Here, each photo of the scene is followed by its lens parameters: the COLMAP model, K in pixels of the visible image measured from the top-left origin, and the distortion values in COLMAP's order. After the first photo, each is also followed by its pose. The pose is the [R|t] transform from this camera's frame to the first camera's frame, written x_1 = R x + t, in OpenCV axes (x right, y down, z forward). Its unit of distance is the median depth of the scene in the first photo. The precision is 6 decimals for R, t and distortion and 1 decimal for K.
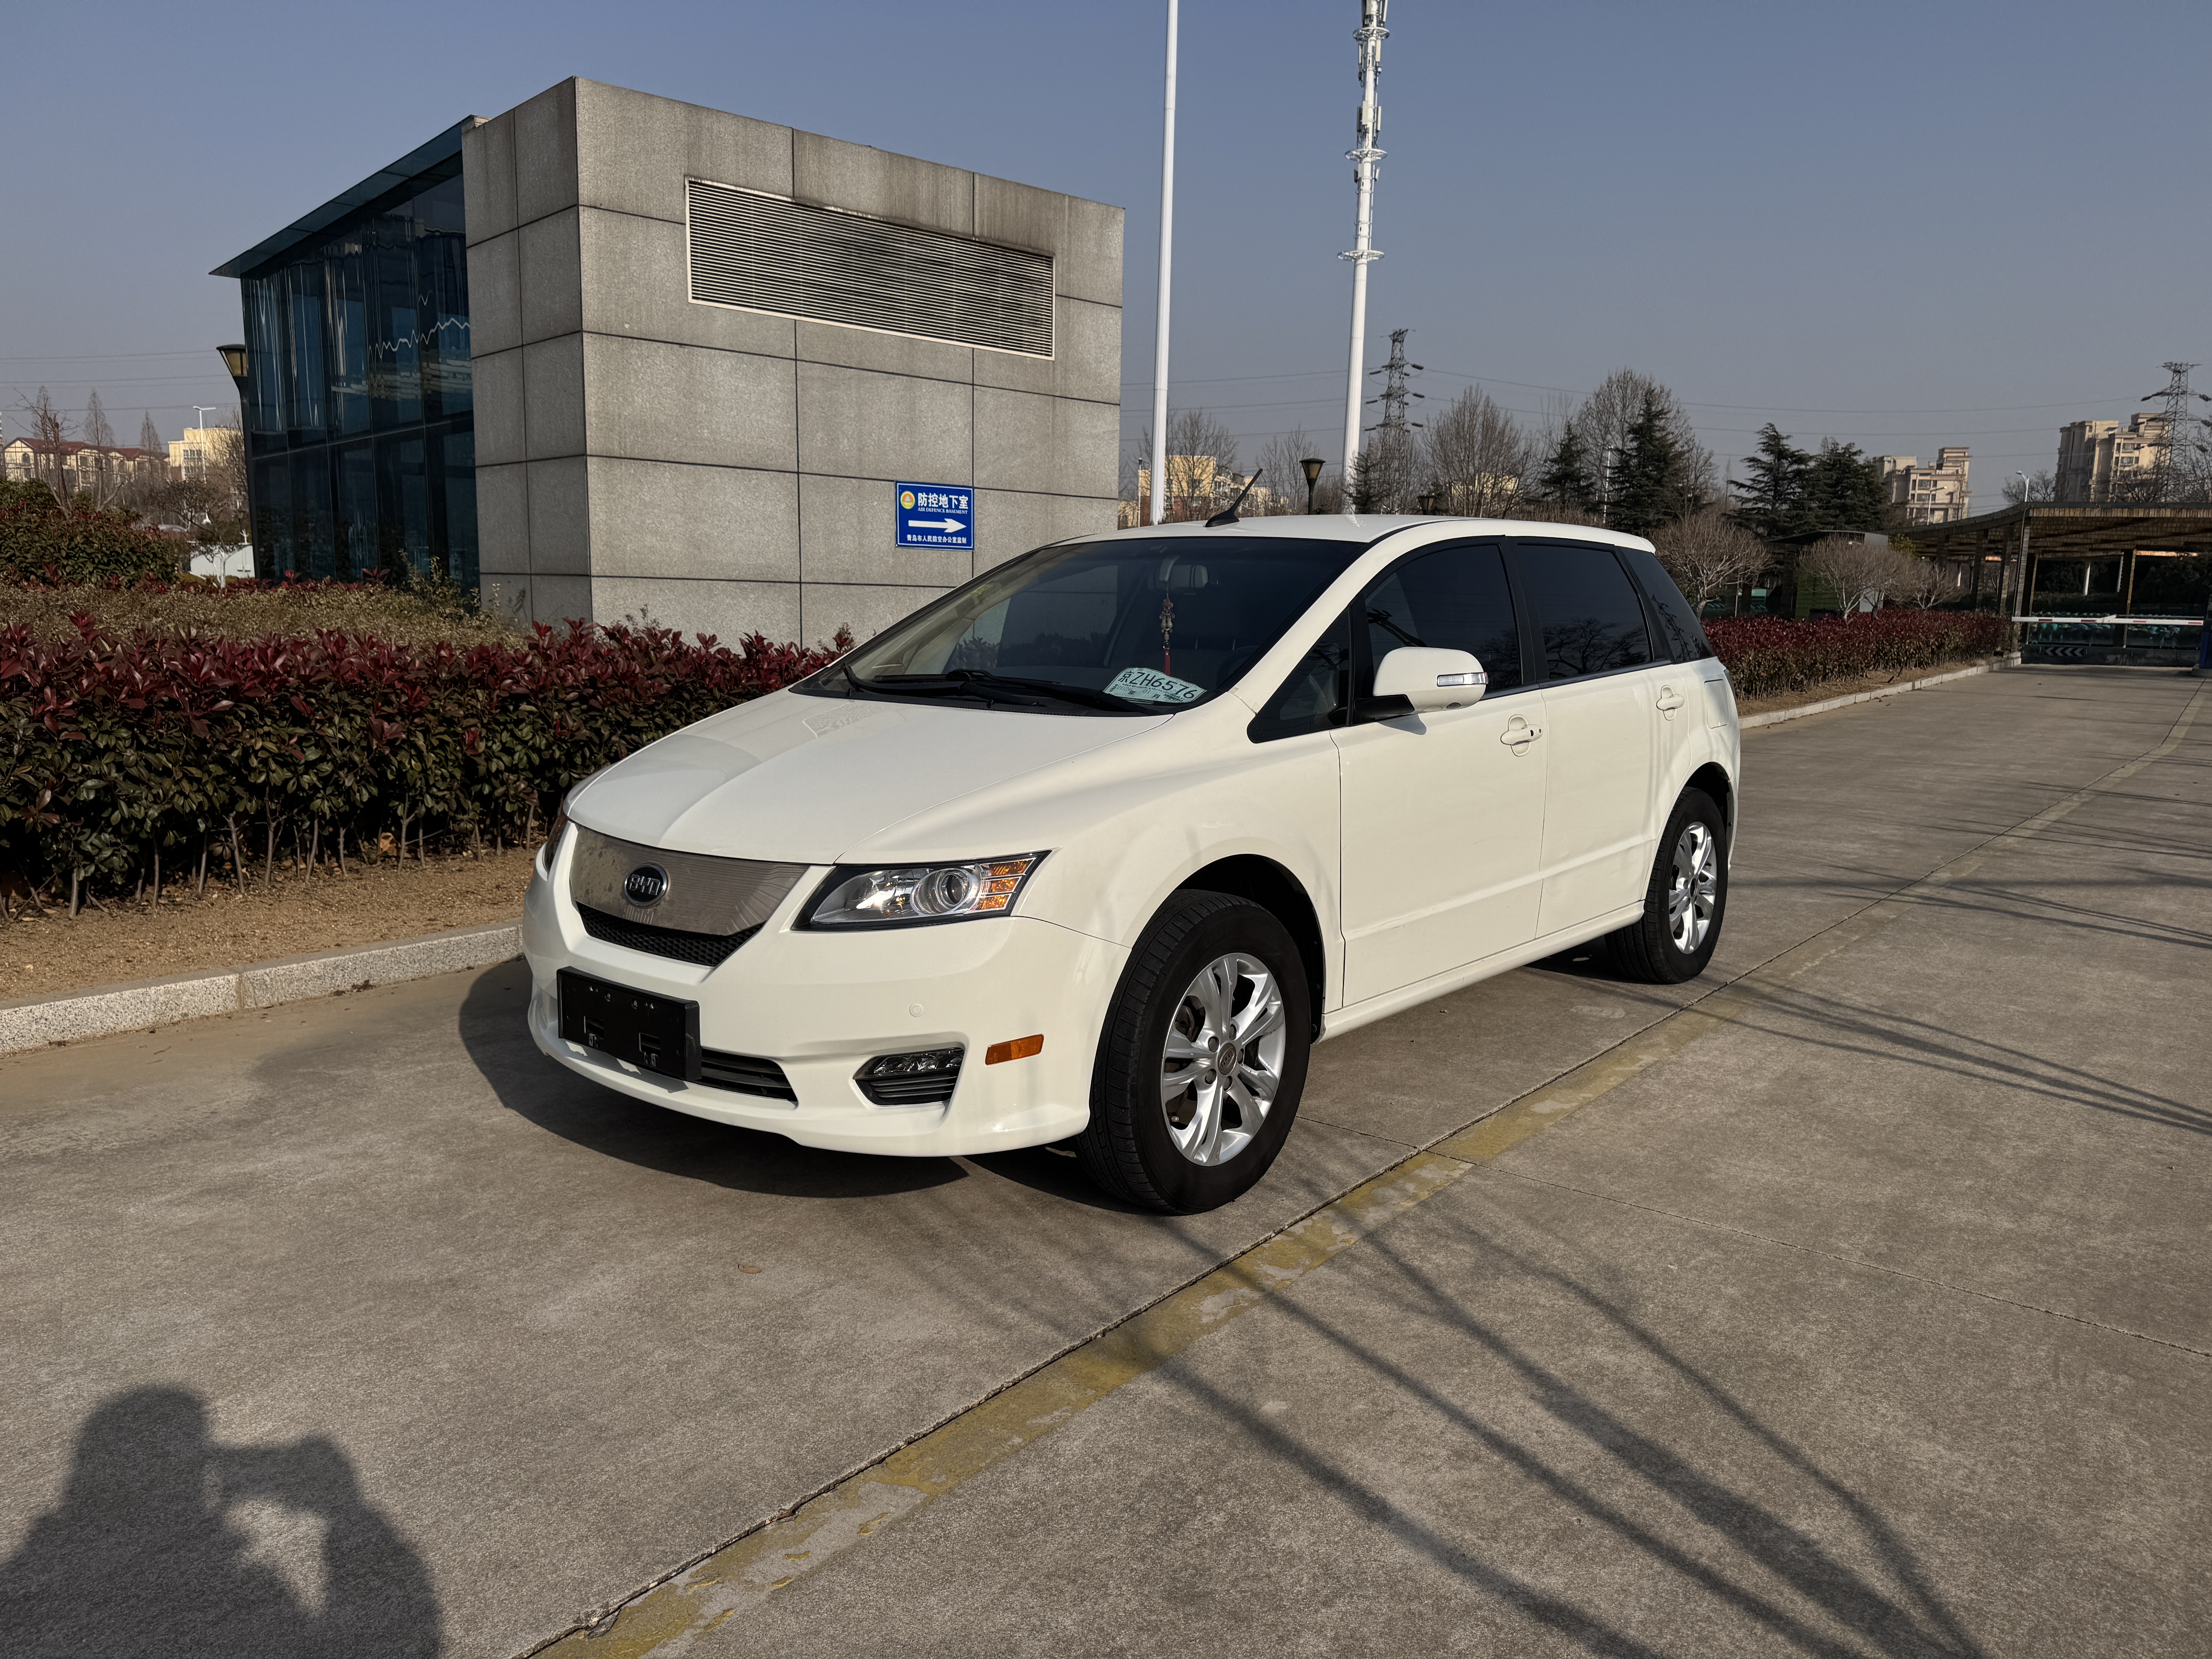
lens RADIAL K [[1562.4, 0, 1106.5], [0, 1562.4, 851.8], [0, 0, 1]] dist [0.039235, -0.043093]
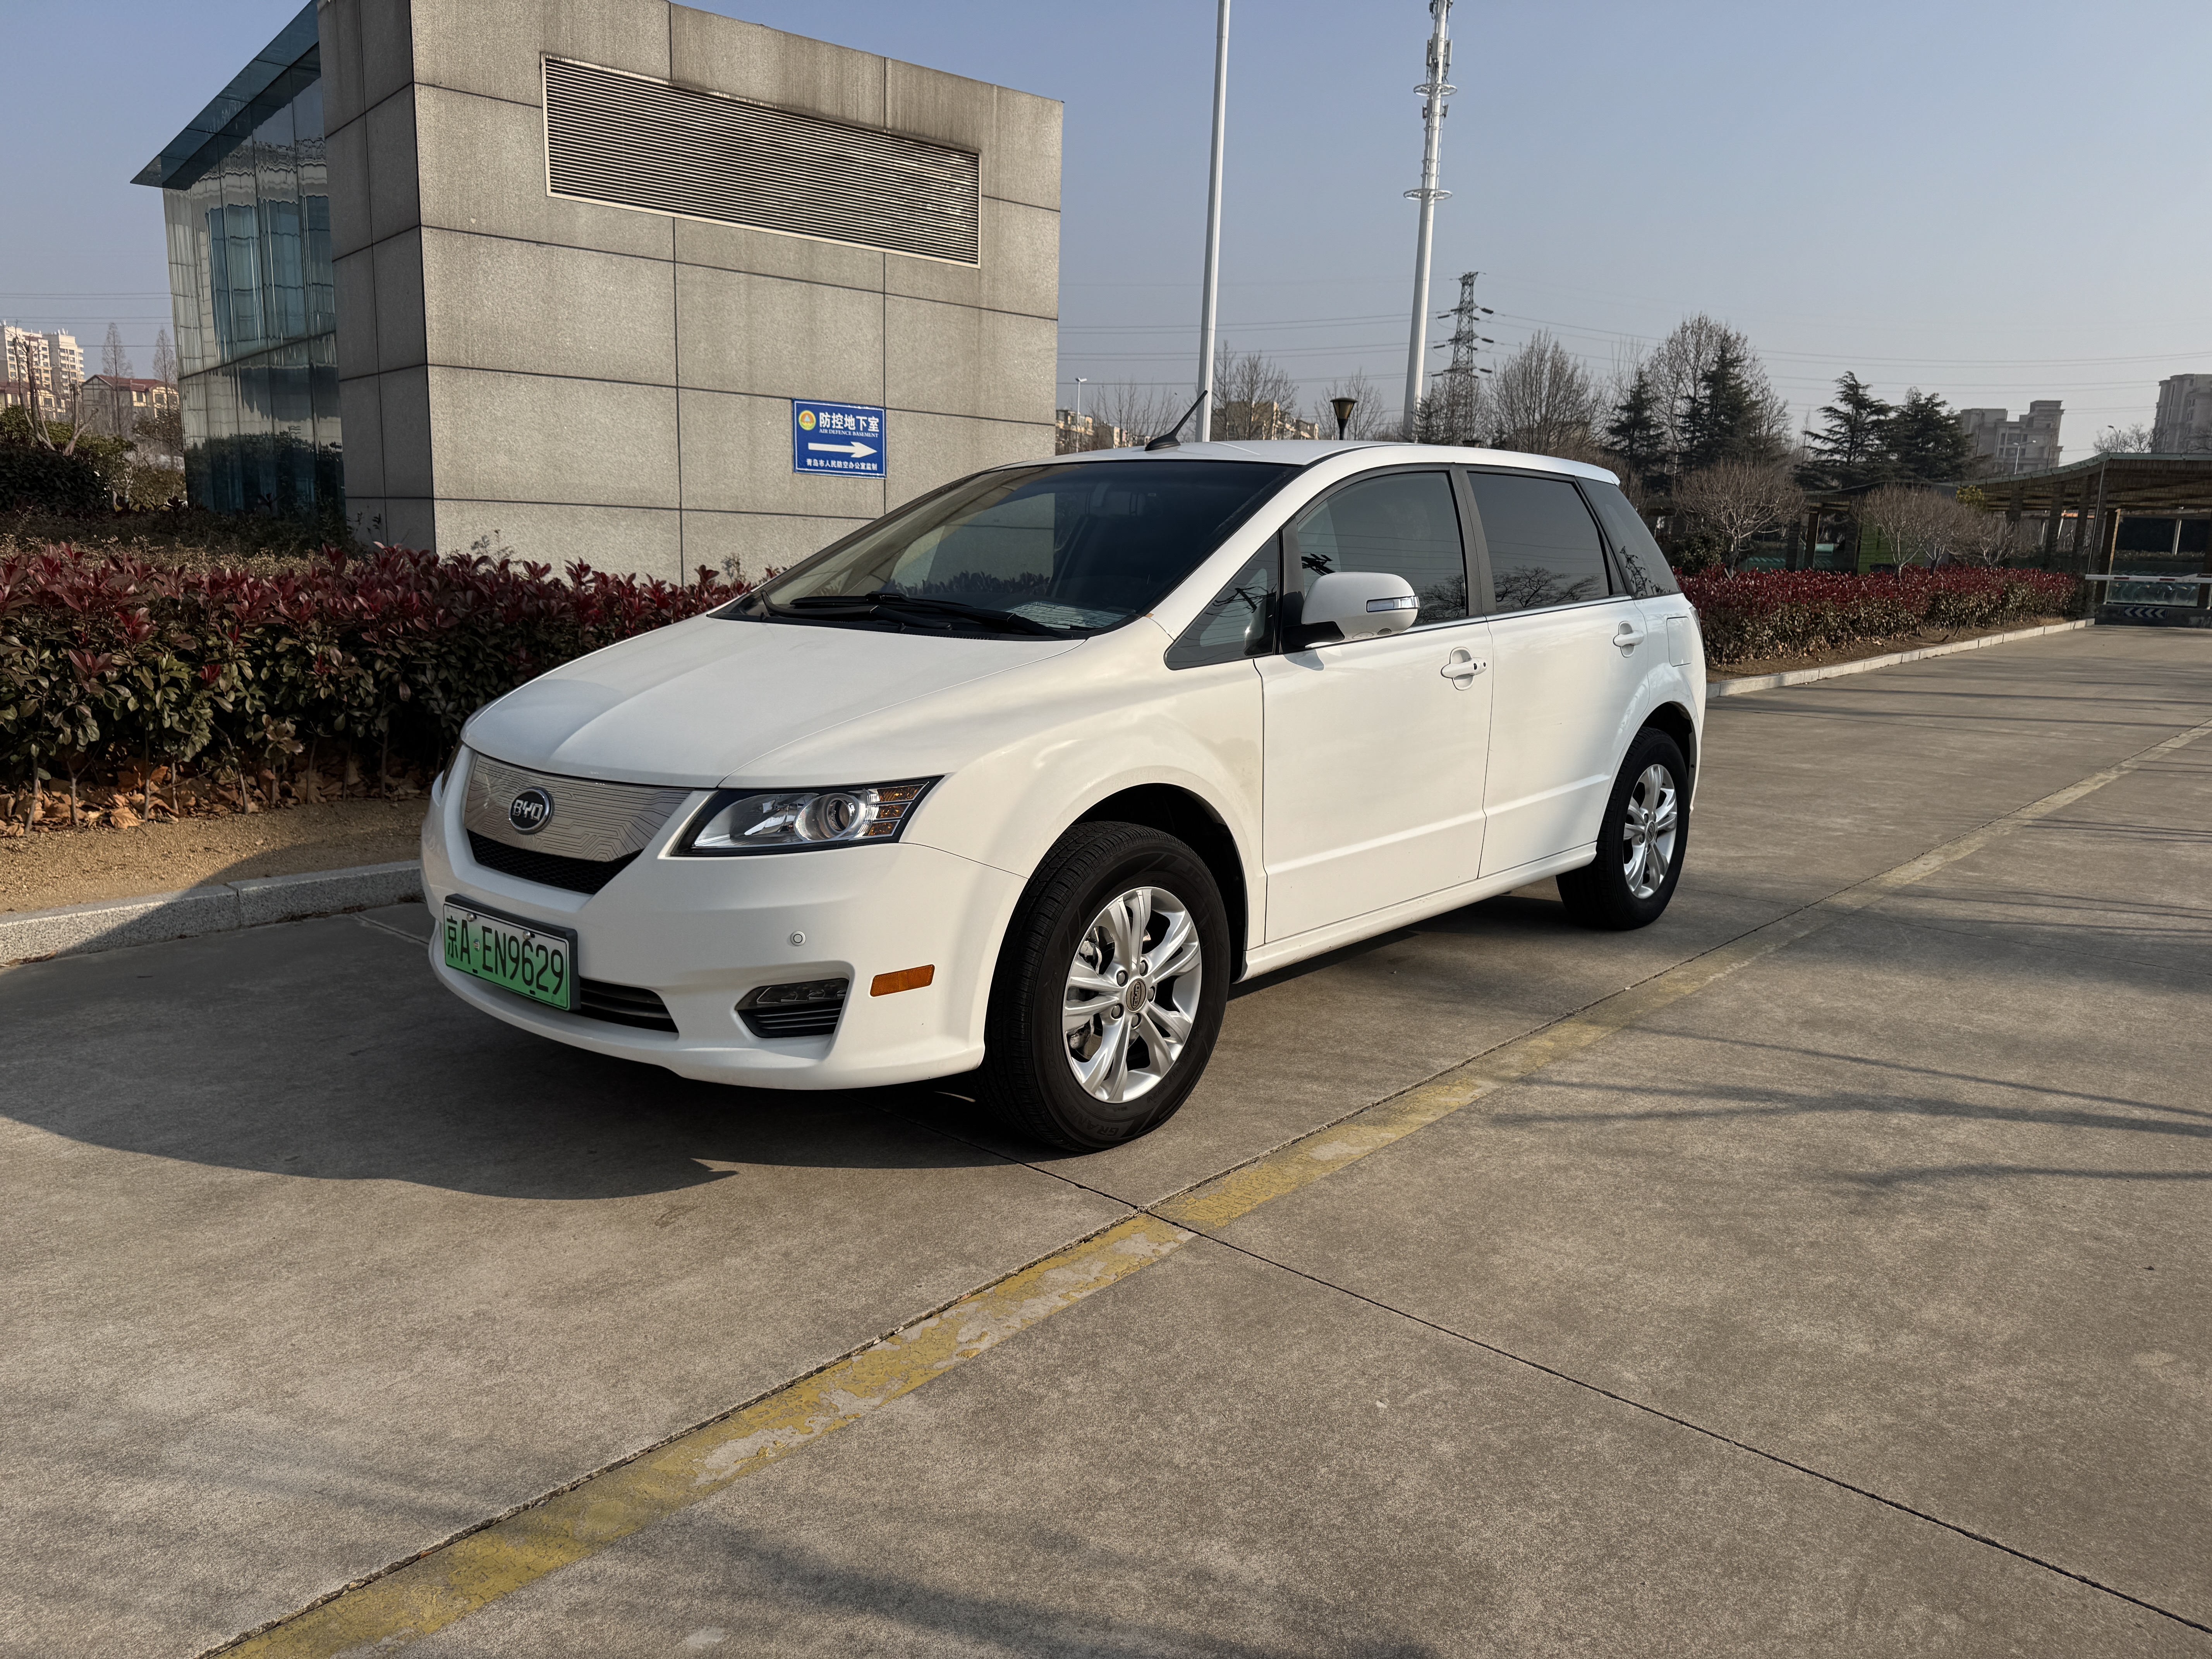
lens RADIAL K [[1562.4, 0, 1104.1], [0, 1562.4, 846.8], [0, 0, 1]] dist [0.039235, -0.043093]
pose [[0.999044, 0.019722, -0.039012, 0.085459], [-0.018594, 0.999405, 0.029057, -0.006560], [0.039562, -0.028303, 0.998816, 0.087330]]
